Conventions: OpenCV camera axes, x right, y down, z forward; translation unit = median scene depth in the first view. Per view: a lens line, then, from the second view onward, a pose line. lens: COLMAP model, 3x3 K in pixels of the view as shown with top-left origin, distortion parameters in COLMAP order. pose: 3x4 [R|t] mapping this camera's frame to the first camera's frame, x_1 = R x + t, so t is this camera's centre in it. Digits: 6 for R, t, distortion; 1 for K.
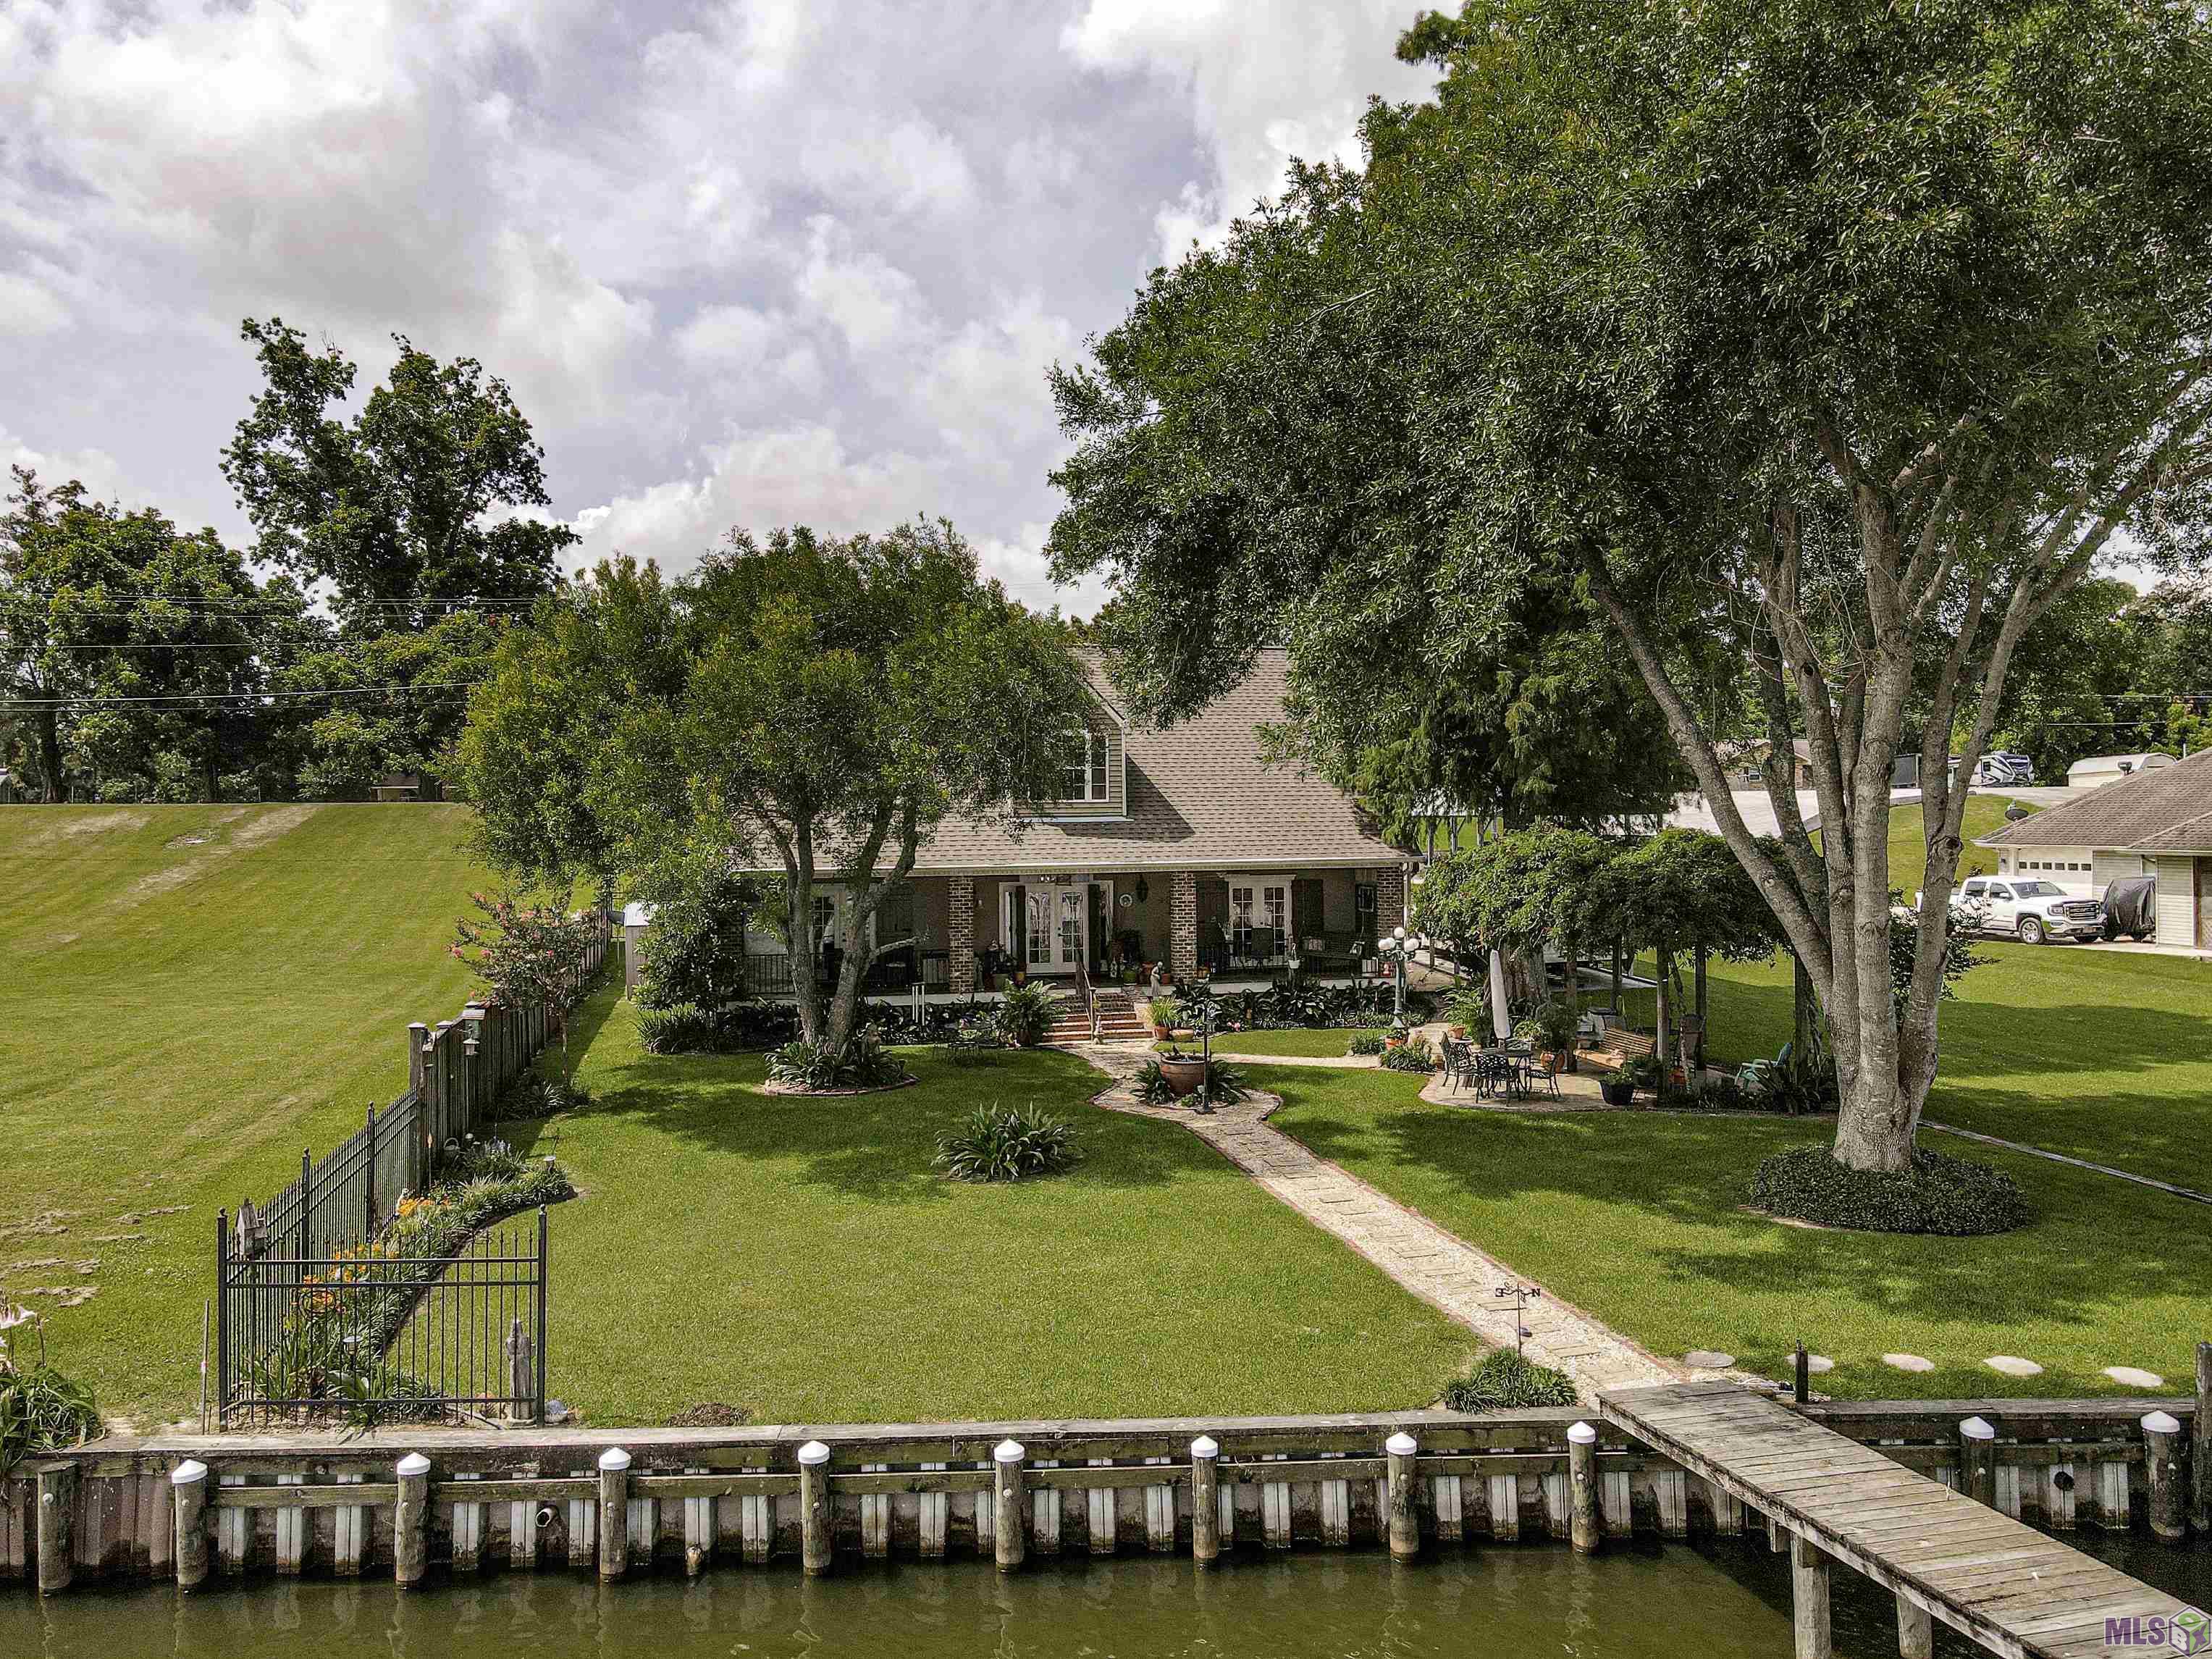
lens RADIAL K [[1557.1, 0, 1103.3], [0, 1557.1, 834.9], [0, 0, 1]] dist [0.020537, -0.003255]
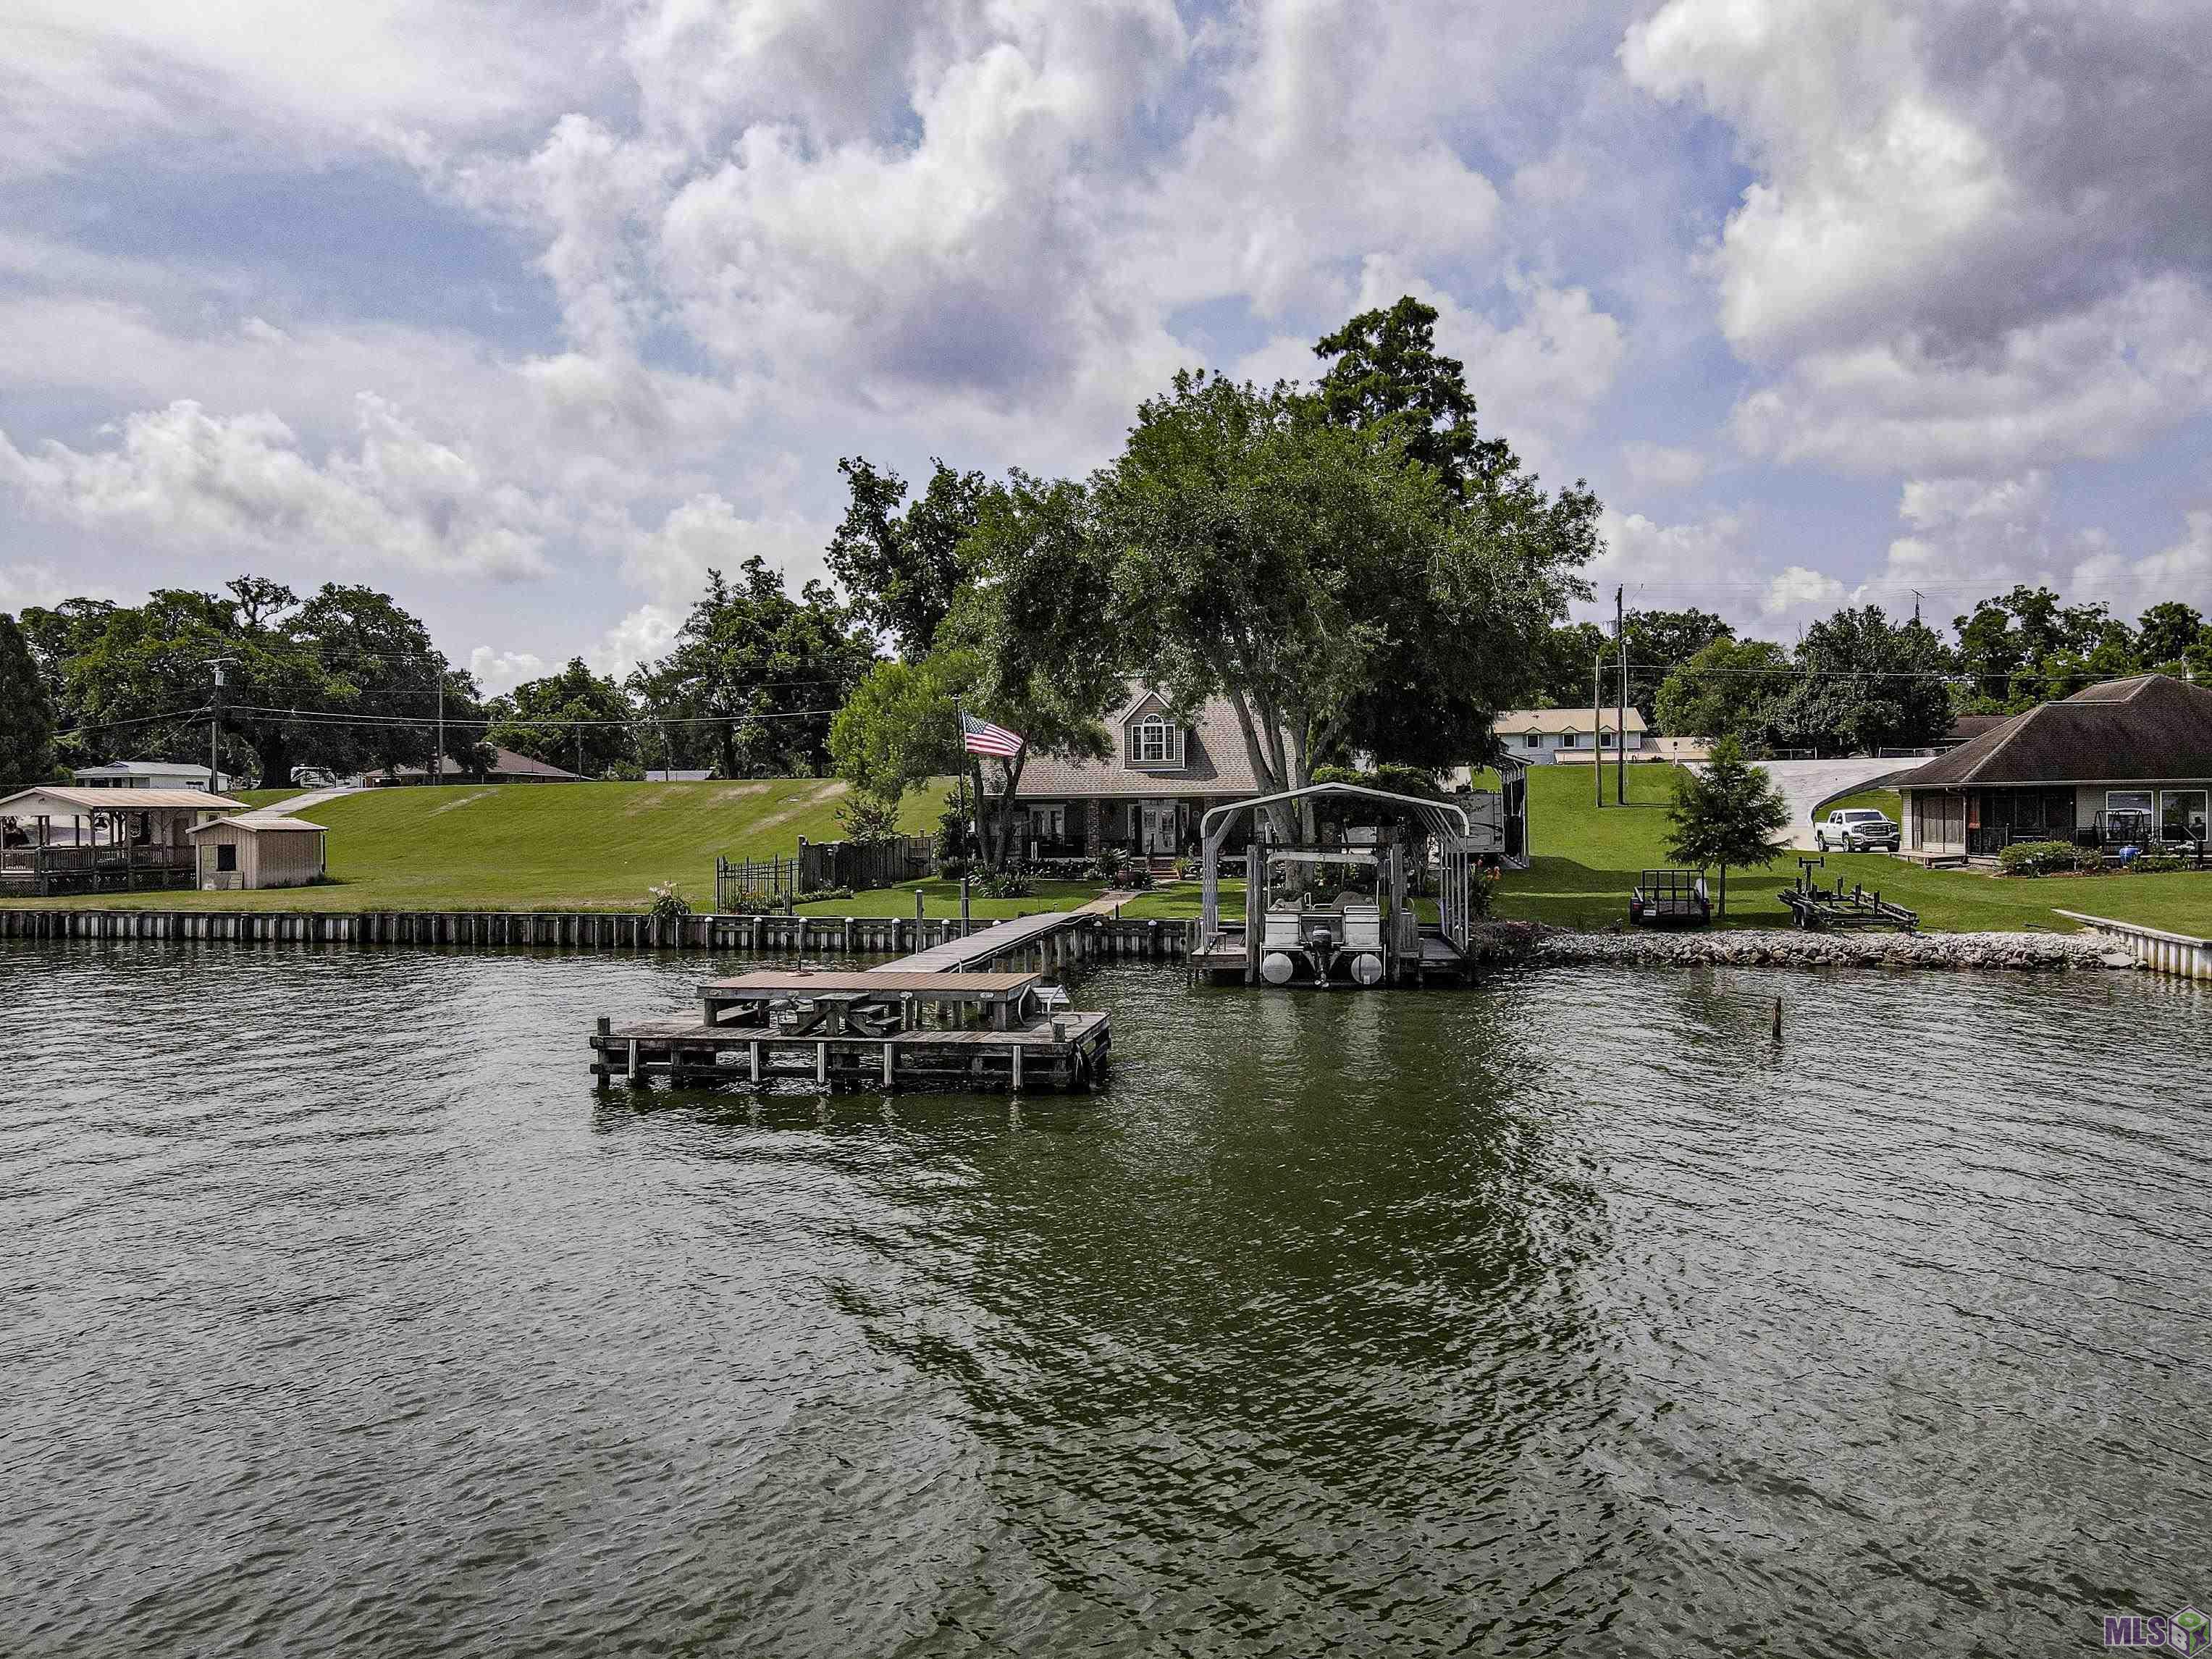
lens RADIAL K [[1557.1, 0, 1106.9], [0, 1557.1, 827.2], [0, 0, 1]] dist [0.020537, -0.003255]
pose [[0.932985, 0.002404, -0.359908, 0.224721], [-0.003117, 0.999994, -0.001400, 0.023318], [0.359902, 0.002427, 0.932987, -0.292356]]
